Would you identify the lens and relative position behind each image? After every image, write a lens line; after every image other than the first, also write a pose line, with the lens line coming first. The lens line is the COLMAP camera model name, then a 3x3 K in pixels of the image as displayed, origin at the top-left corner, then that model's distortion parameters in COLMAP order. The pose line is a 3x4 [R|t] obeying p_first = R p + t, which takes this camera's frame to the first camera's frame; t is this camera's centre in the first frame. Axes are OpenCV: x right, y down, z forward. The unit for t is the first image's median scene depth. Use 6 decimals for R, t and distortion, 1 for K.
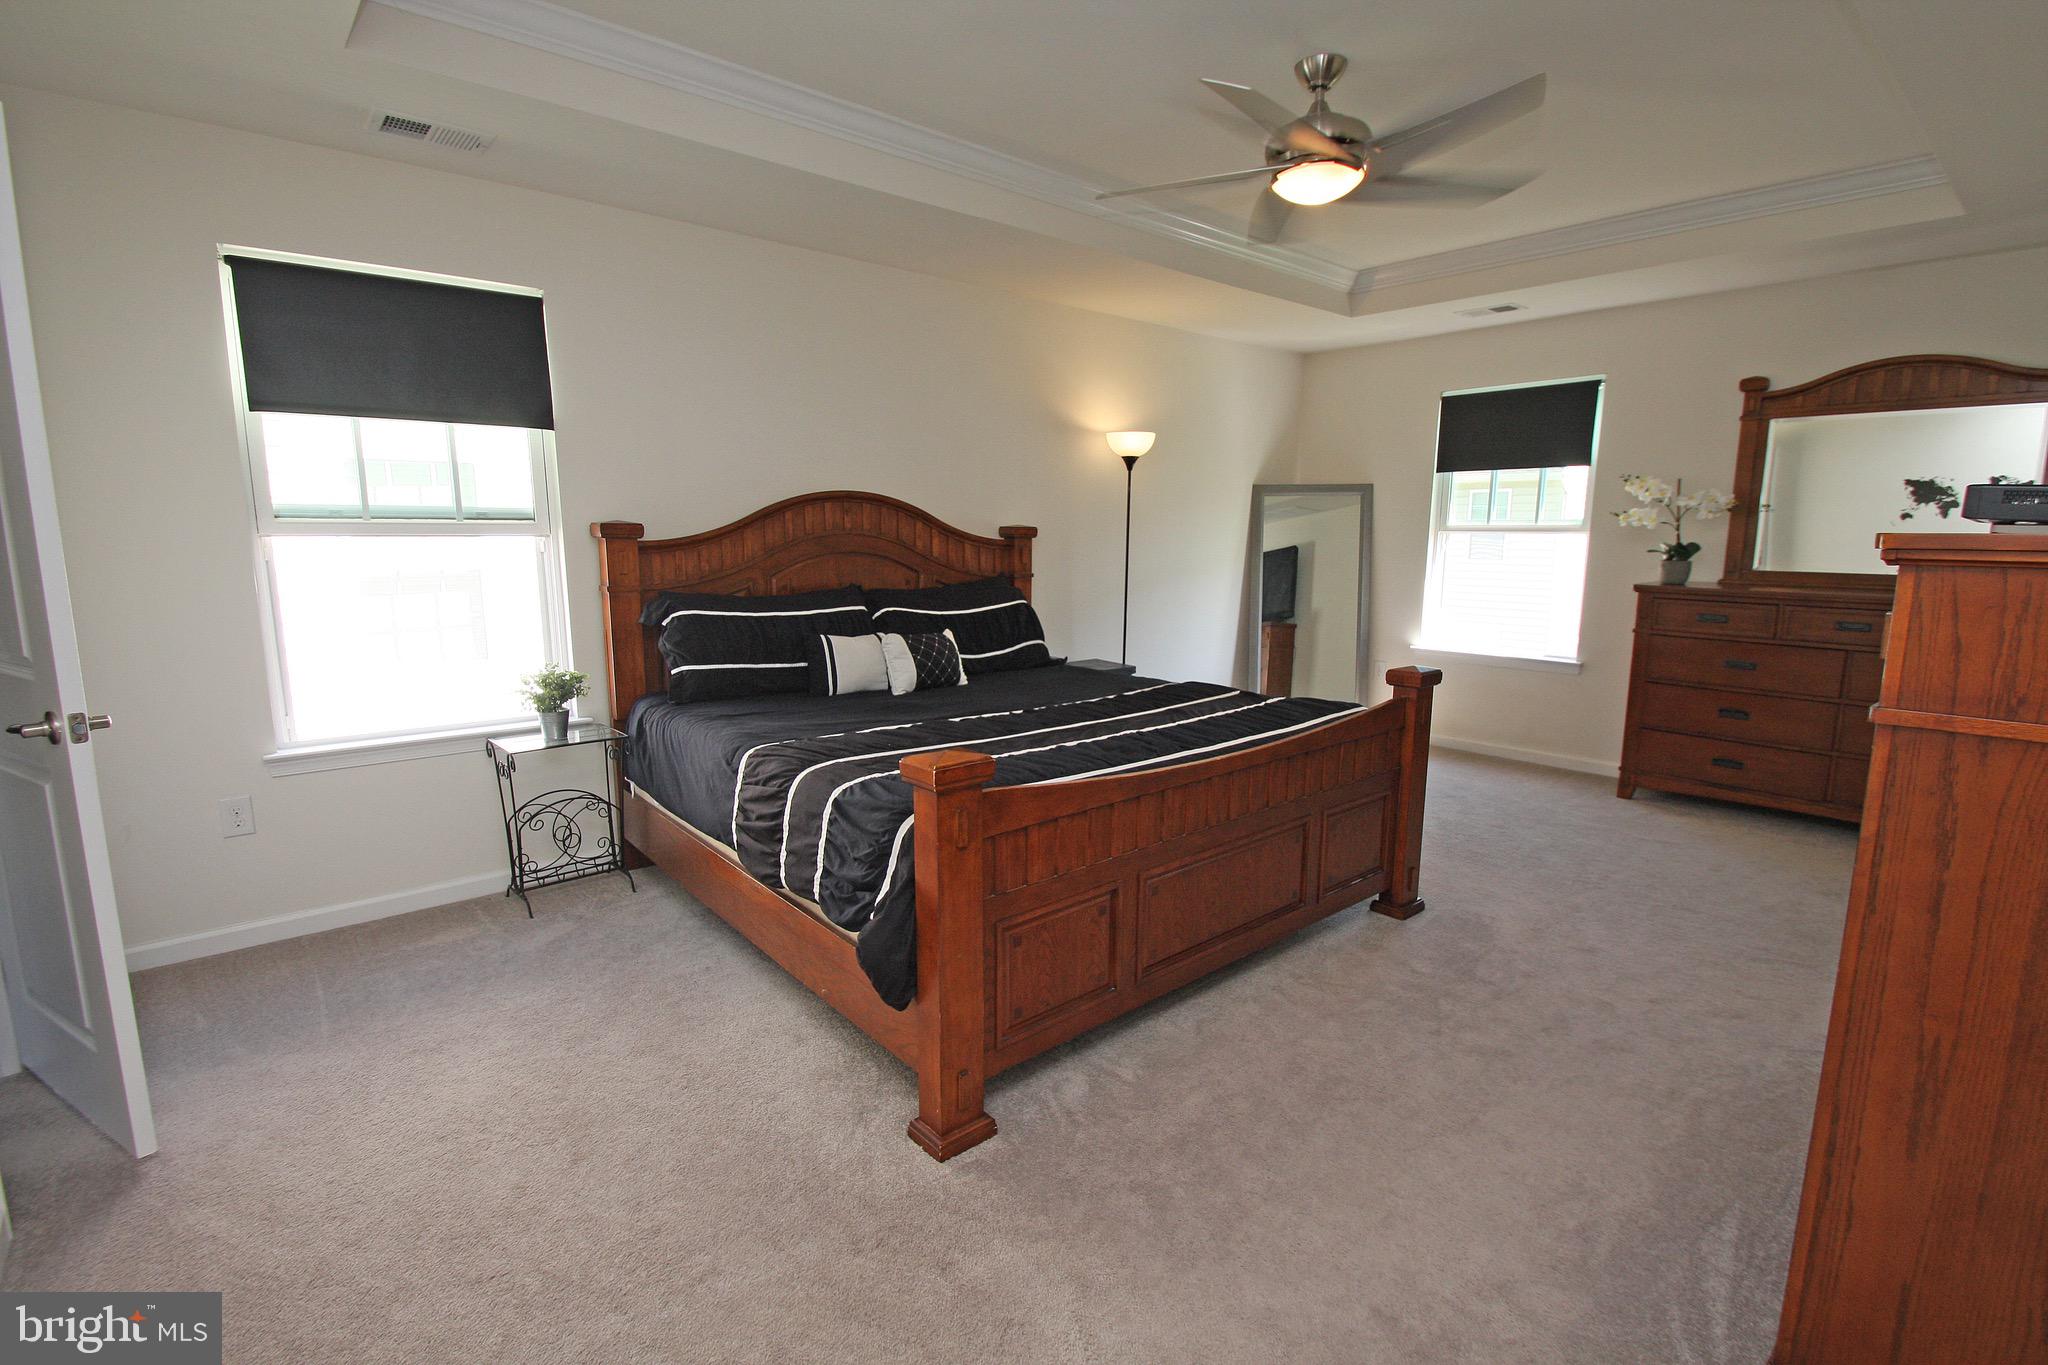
lens RADIAL K [[955.9, 0, 1032.0], [0, 955.9, 683.2], [0, 0, 1]] dist [-0.002166, -0.000685]
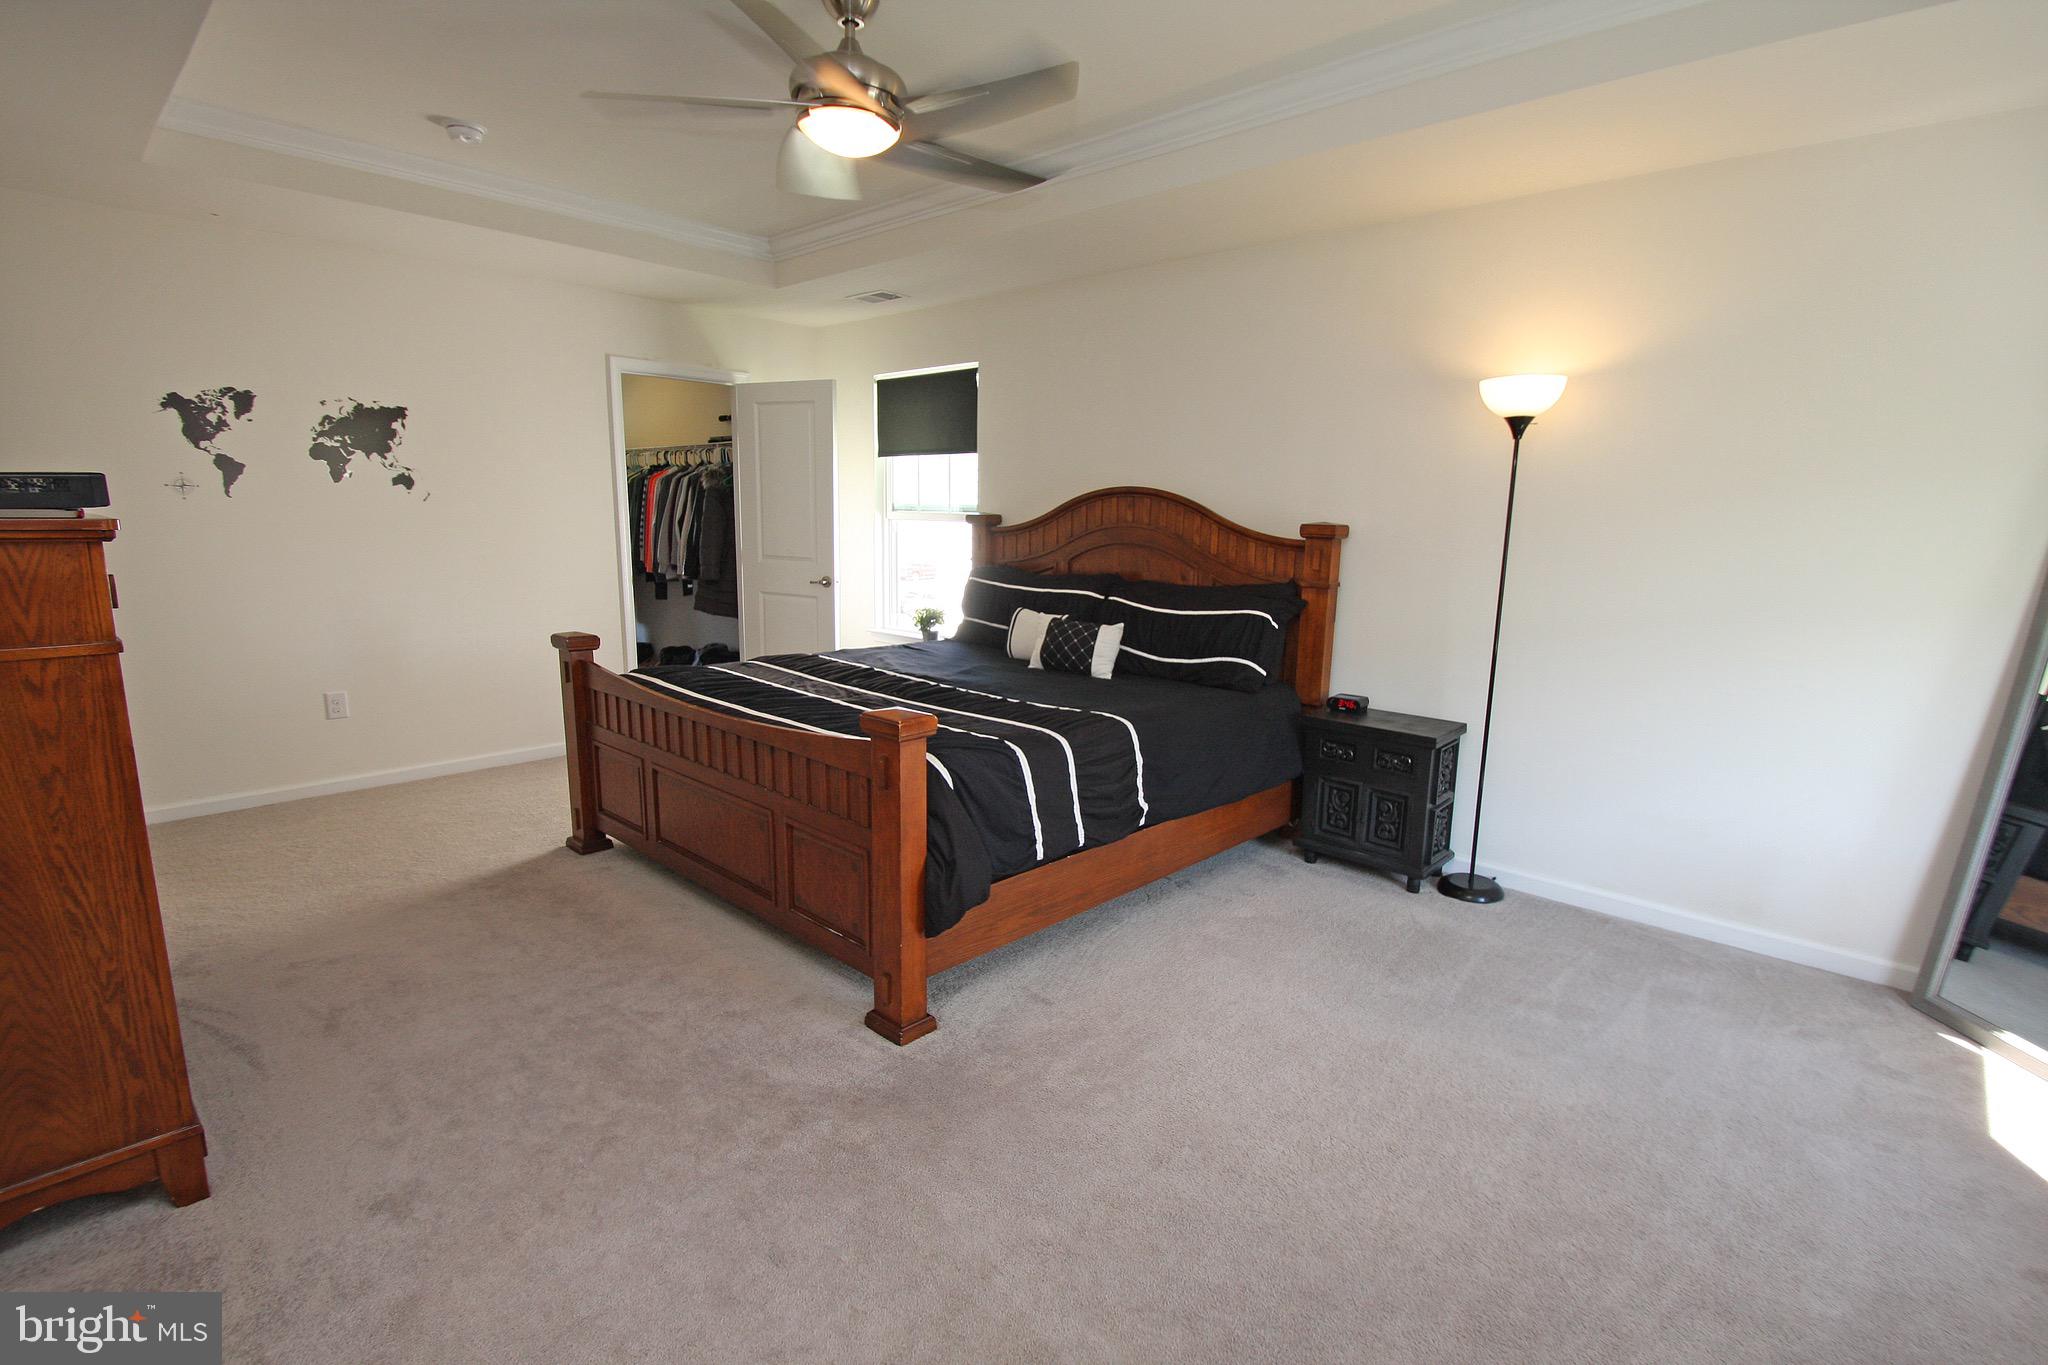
lens RADIAL K [[955.9, 0, 1032.0], [0, 955.9, 683.2], [0, 0, 1]] dist [-0.002166, -0.000685]
pose [[0.101471, 0.179176, -0.978570, 0.810497], [-0.172702, 0.971885, 0.160044, -0.126718], [0.979734, 0.152761, 0.129562, 0.713940]]
